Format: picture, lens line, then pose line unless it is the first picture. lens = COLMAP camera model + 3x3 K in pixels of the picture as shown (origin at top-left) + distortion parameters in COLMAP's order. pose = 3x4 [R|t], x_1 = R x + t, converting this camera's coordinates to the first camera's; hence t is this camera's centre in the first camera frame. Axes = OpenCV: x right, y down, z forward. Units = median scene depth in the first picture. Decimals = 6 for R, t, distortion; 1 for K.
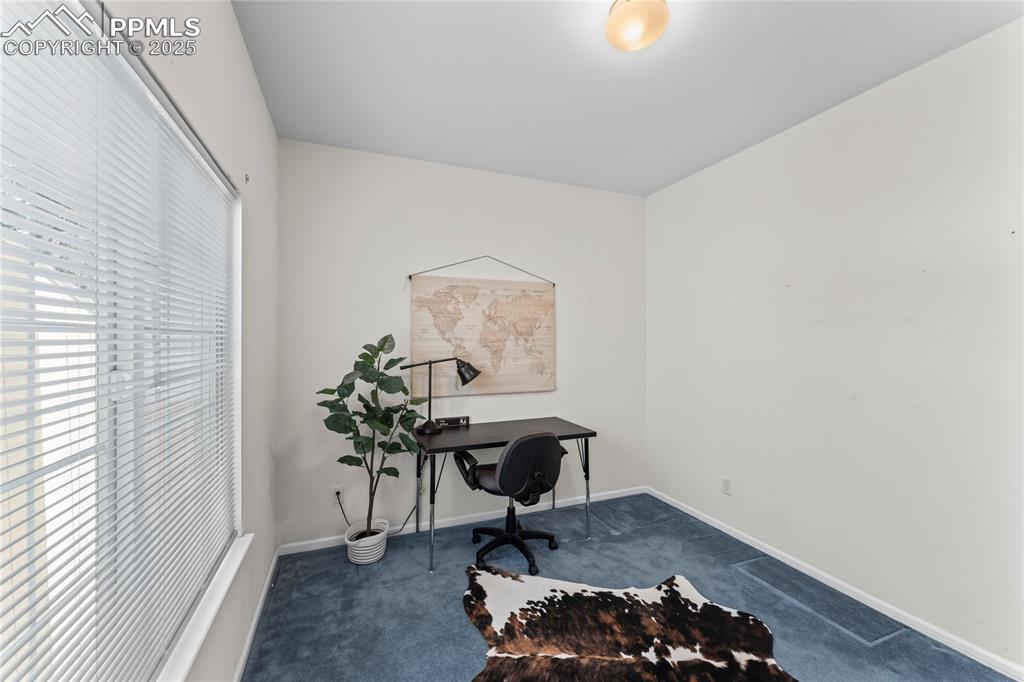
lens RADIAL K [[408.1, 0, 507.6], [0, 408.1, 338.7], [0, 0, 1]] dist [-0.001159, -0.000307]
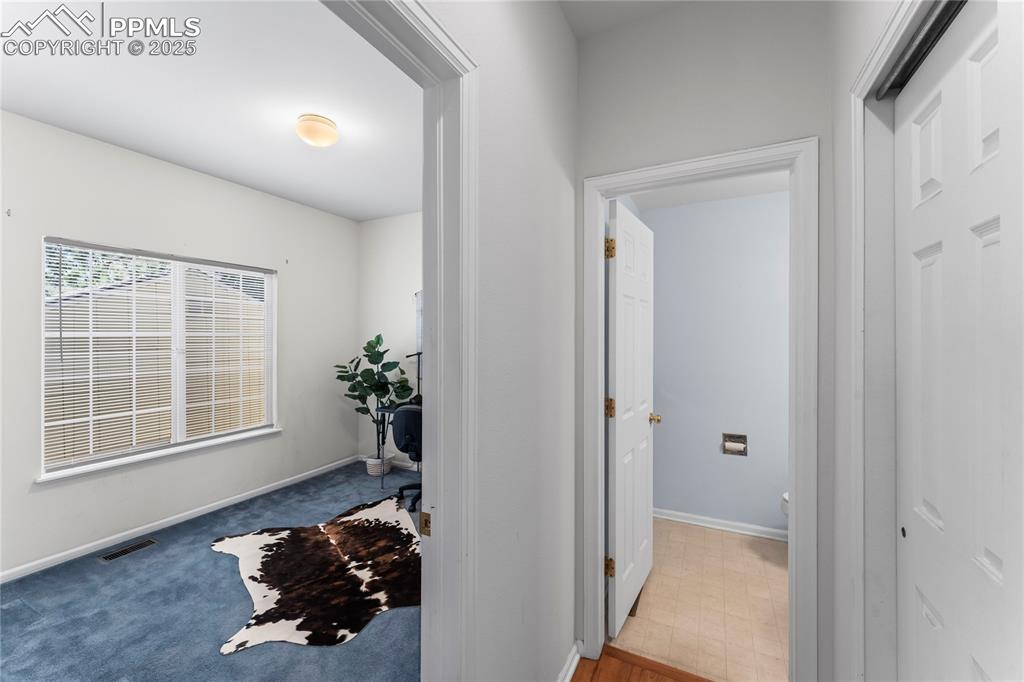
lens RADIAL K [[408.1, 0, 507.6], [0, 408.1, 338.7], [0, 0, 1]] dist [-0.001159, -0.000307]
pose [[0.659406, 0.002002, -0.751784, 1.503028], [0.002251, 0.999987, 0.004637, 0.000216], [0.751783, -0.004750, 0.659393, 0.413719]]
